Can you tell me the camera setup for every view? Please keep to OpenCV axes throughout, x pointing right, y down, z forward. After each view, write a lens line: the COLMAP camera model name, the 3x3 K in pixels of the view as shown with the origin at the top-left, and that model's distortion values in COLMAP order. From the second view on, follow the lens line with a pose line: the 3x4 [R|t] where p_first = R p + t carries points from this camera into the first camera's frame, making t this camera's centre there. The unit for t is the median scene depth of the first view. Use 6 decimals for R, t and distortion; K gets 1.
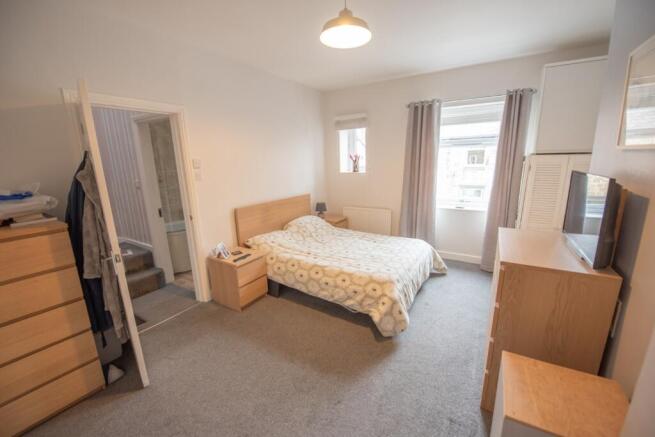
lens RADIAL K [[260.8, 0, 323.4], [0, 260.8, 218.9], [0, 0, 1]] dist [-0.035661, -0.000036]
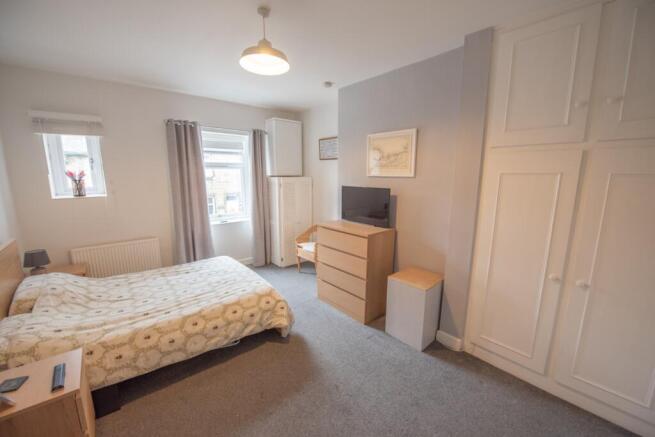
lens RADIAL K [[260.8, 0, 323.4], [0, 260.8, 218.9], [0, 0, 1]] dist [-0.035661, -0.000036]
pose [[0.277877, -0.130146, 0.951760, -0.537234], [0.199467, 0.977002, 0.075361, -0.070186], [-0.939679, 0.168904, 0.297446, 0.324373]]
